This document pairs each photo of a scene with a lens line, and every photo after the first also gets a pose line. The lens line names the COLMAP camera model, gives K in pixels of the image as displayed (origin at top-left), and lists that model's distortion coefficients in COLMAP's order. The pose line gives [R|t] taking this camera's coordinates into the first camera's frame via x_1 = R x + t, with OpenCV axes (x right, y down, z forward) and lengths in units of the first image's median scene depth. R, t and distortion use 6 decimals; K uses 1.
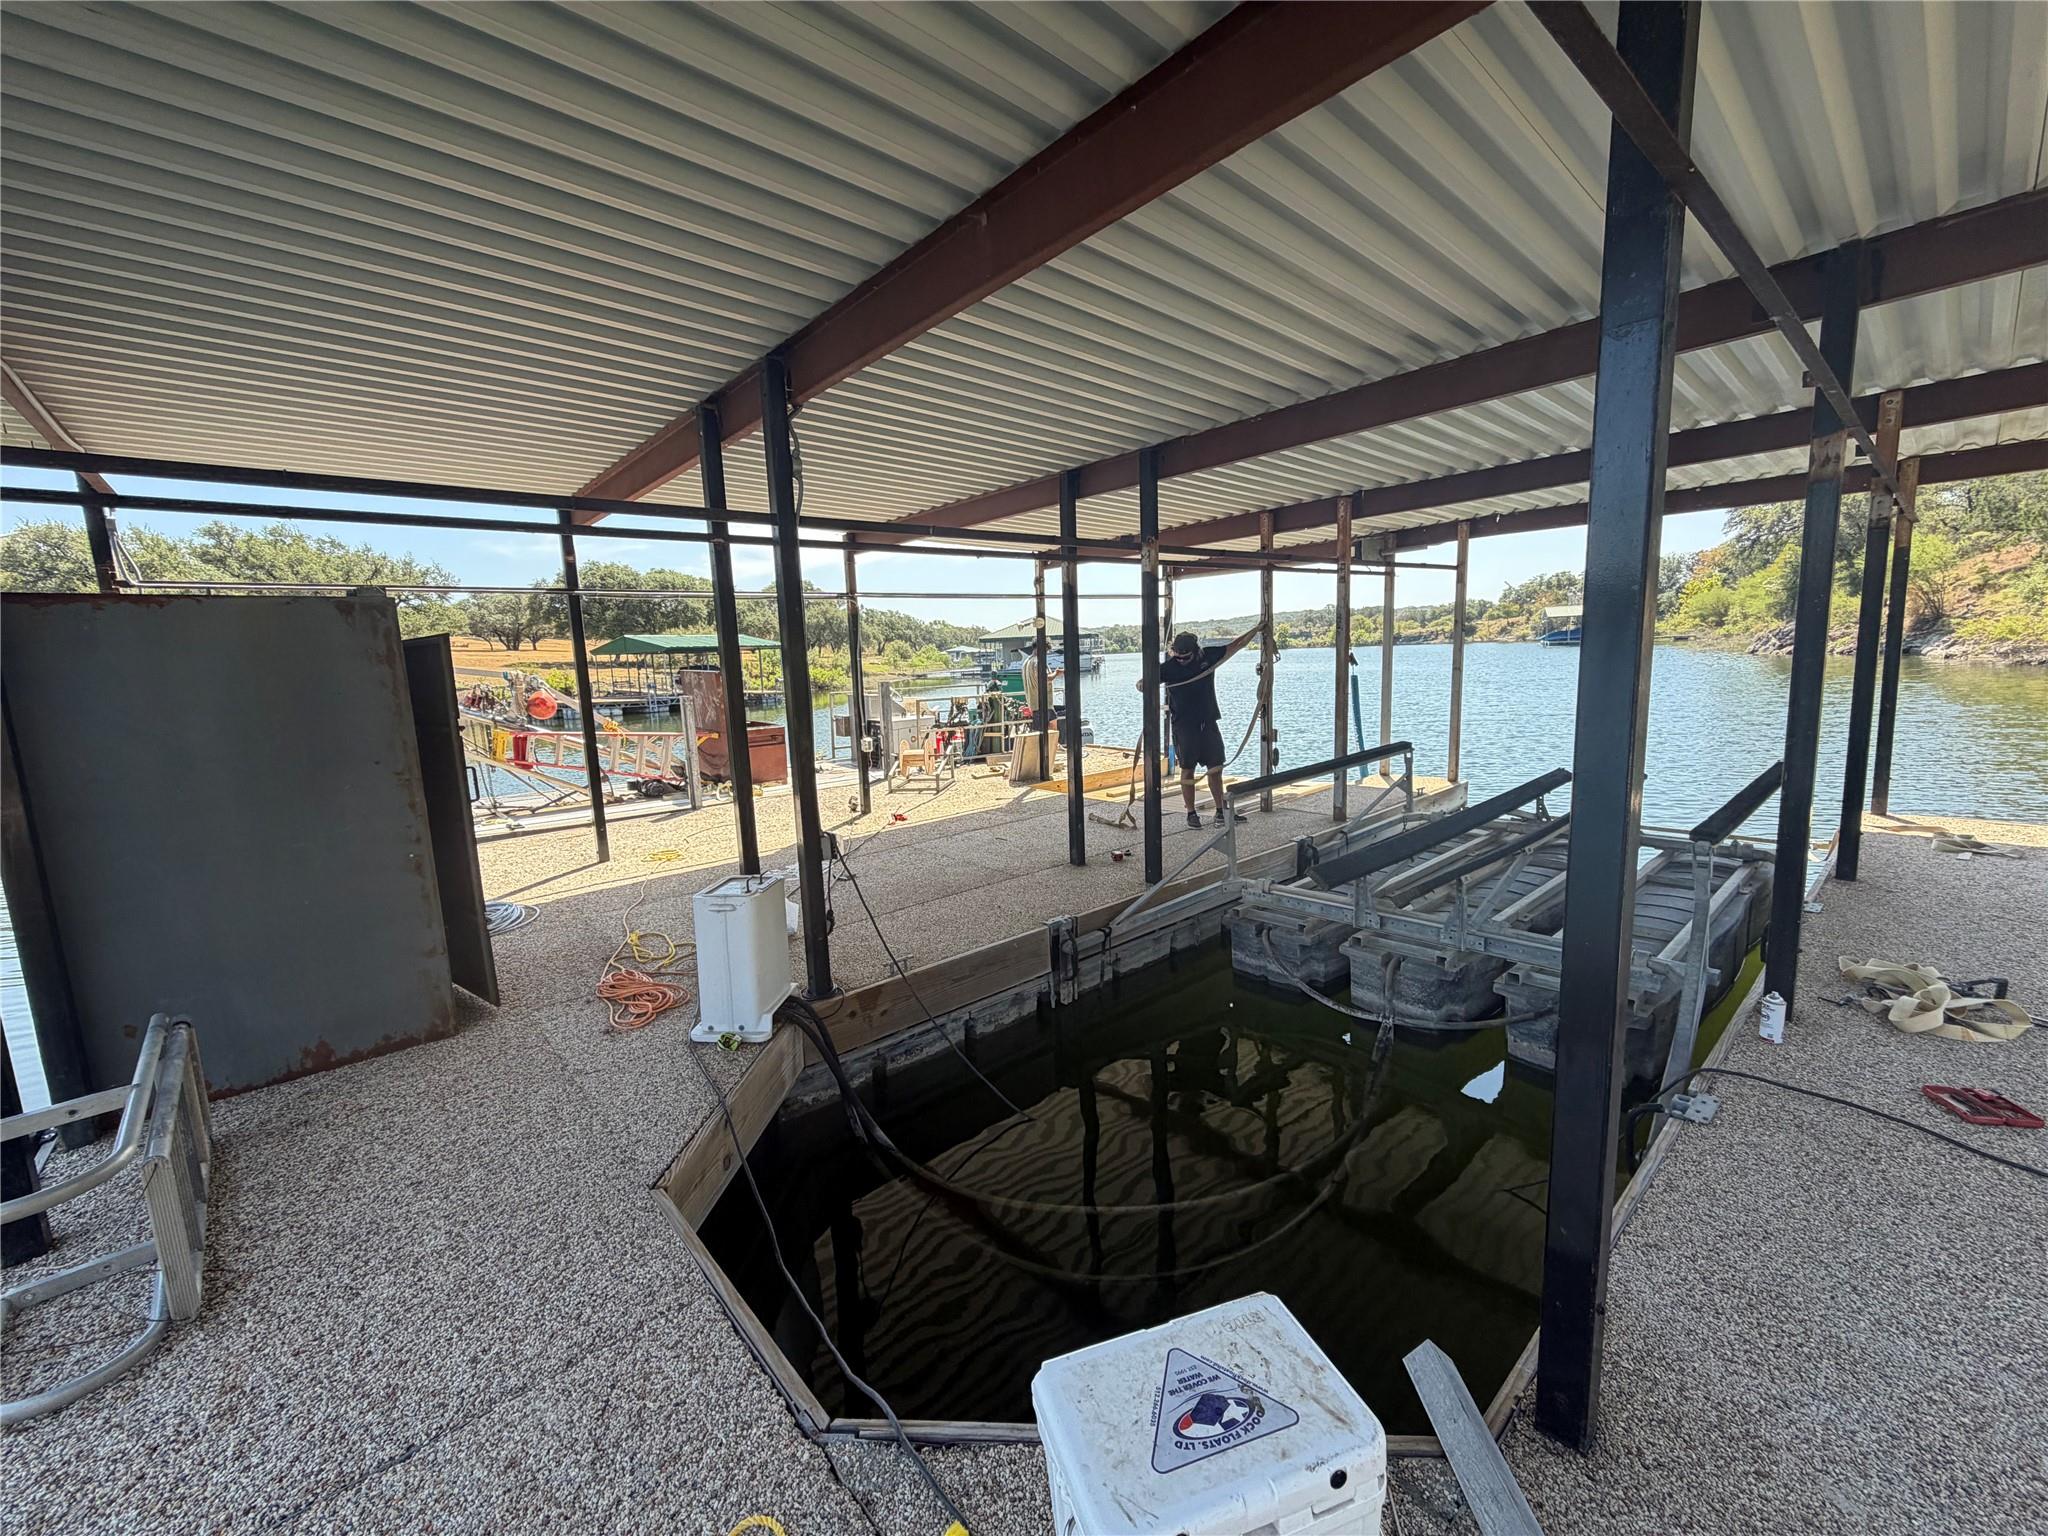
lens RADIAL K [[808.8, 0, 1019.3], [0, 808.8, 765.9], [0, 0, 1]] dist [-0.001549, -0.000661]
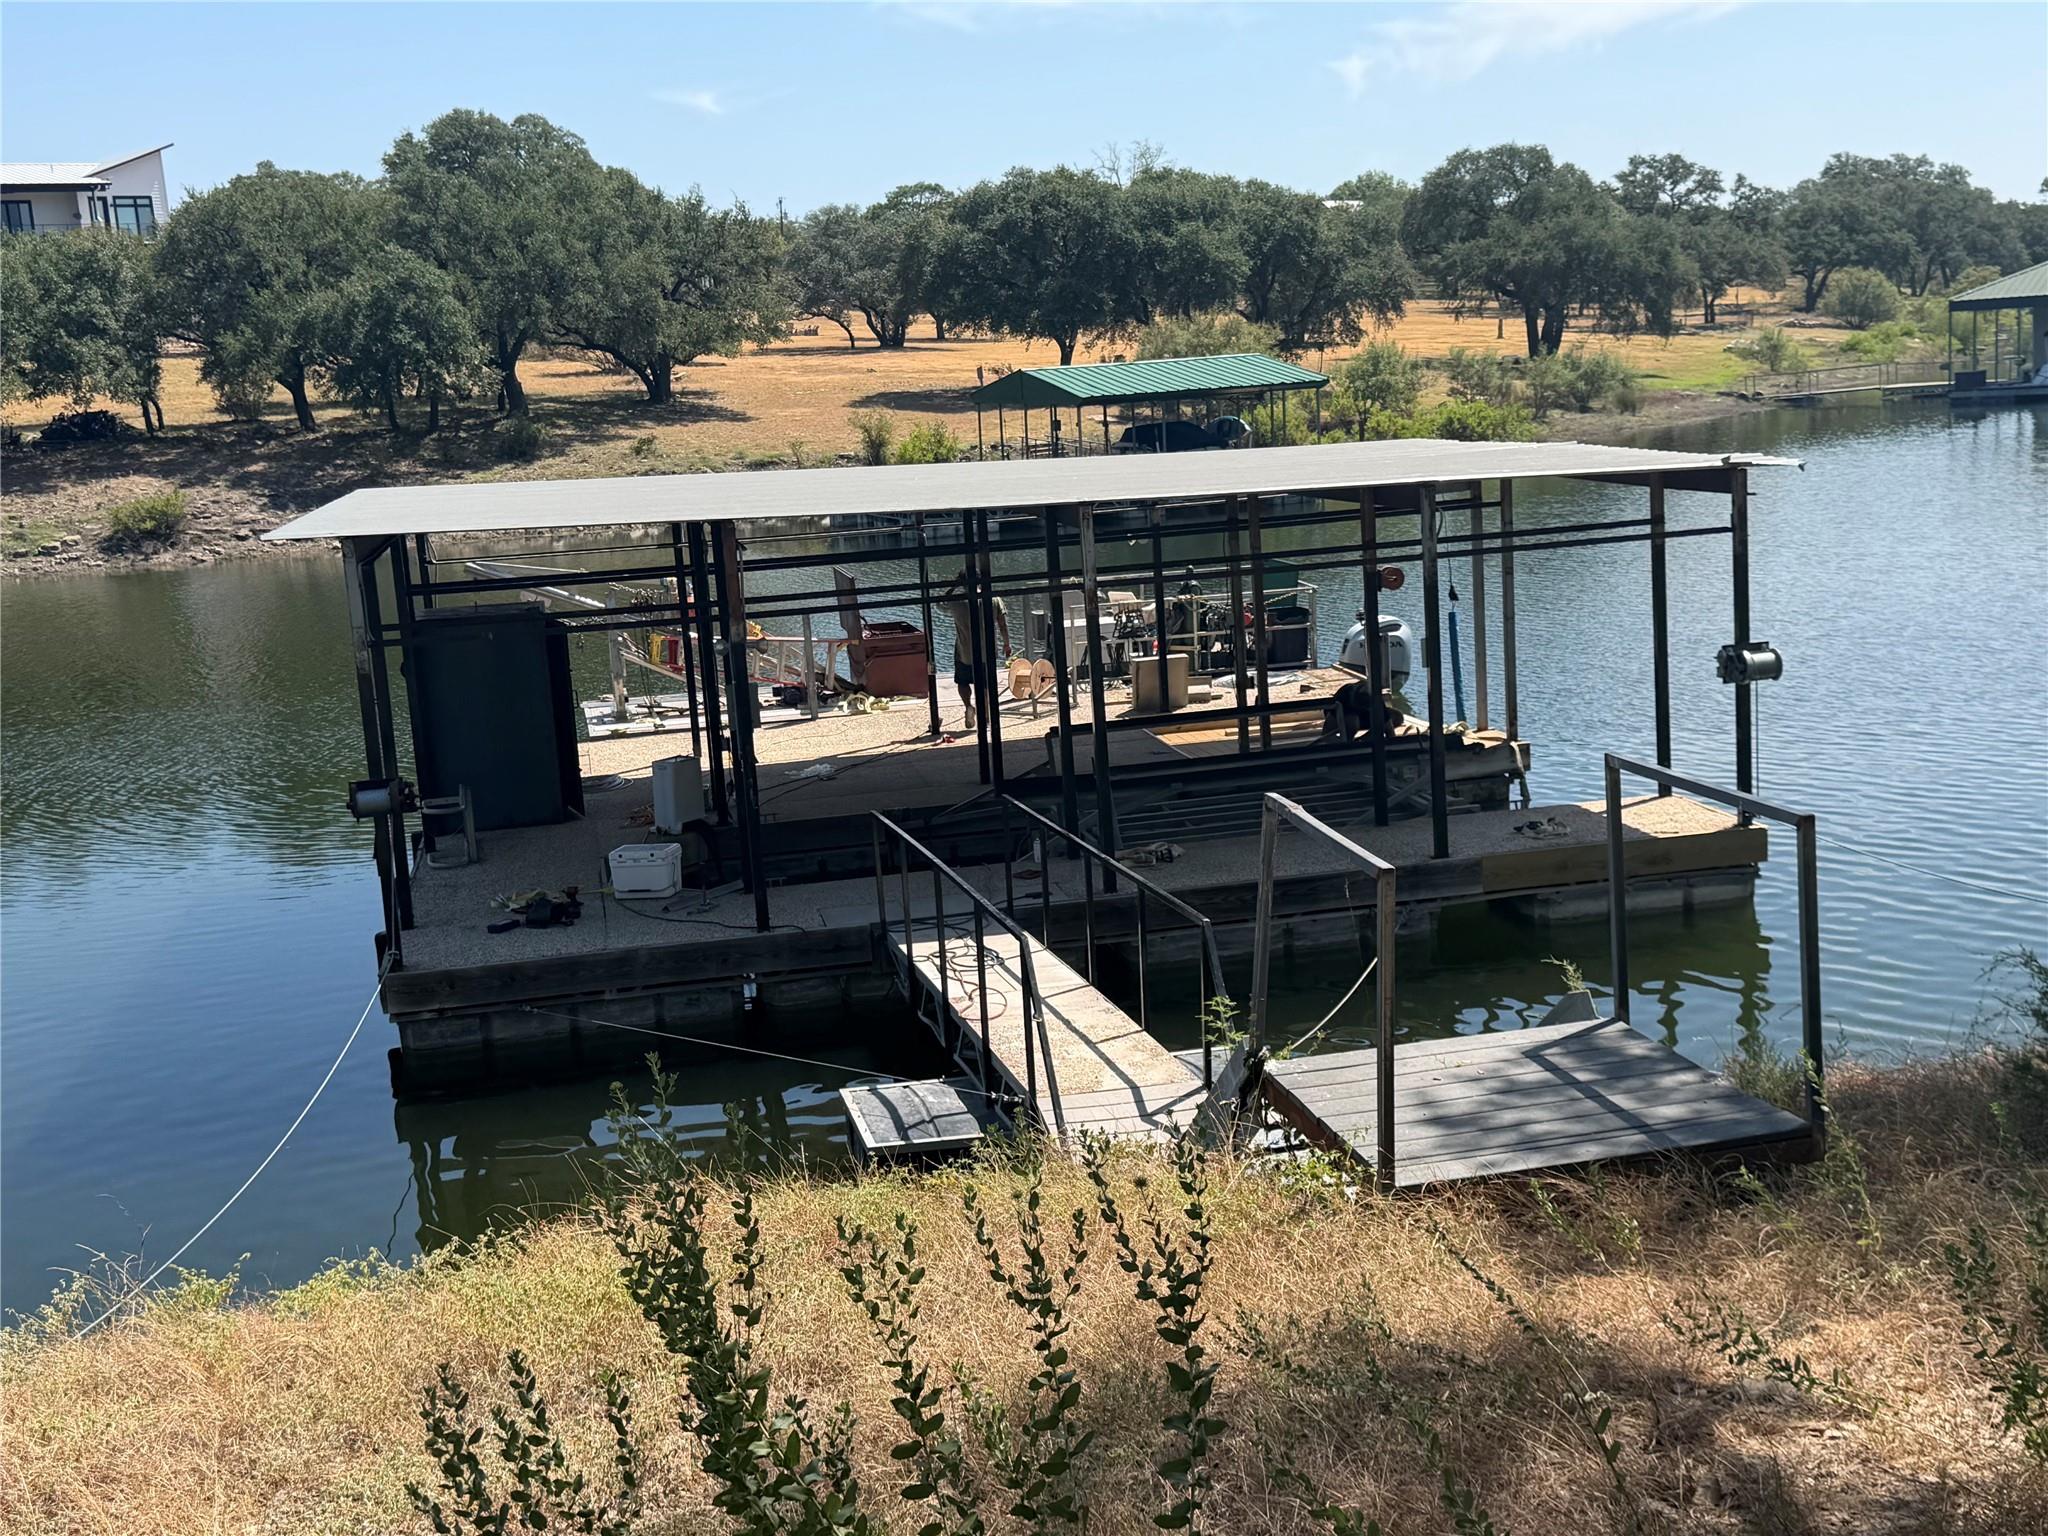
lens RADIAL K [[2341.2, 0, 1024.0], [0, 2341.2, 768.0], [0, 0, 1]] dist [0.211856, -0.522280]
pose [[0.865935, 0.071652, -0.494998, 1.278255], [-0.039029, 0.996348, 0.075947, -0.119665], [0.498632, -0.046446, 0.865568, -1.403349]]
